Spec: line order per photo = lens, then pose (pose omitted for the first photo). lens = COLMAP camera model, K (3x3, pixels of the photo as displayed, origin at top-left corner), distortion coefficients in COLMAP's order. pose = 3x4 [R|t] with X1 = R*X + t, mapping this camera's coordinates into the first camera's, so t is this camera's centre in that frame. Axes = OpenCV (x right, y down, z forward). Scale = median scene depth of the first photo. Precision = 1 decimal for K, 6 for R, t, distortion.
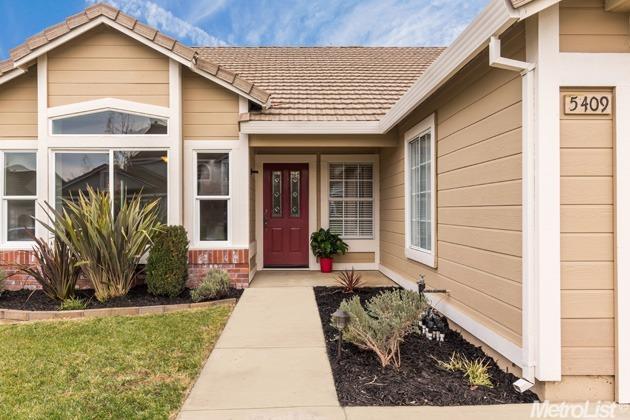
lens RADIAL K [[483.2, 0, 315.0], [0, 483.2, 210.0], [0, 0, 1]] dist [0.000281, 0.000220]
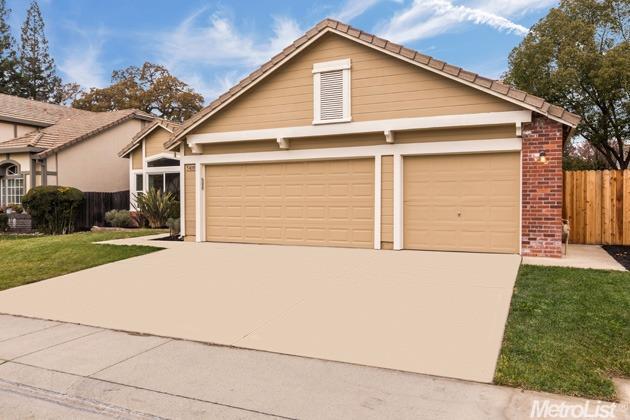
lens RADIAL K [[483.2, 0, 315.0], [0, 483.2, 210.0], [0, 0, 1]] dist [0.000281, 0.000220]
pose [[0.895853, 0.008744, -0.444264, 1.460947], [0.001567, 0.999738, 0.022837, 0.017347], [0.444348, -0.021155, 0.895605, -0.967661]]
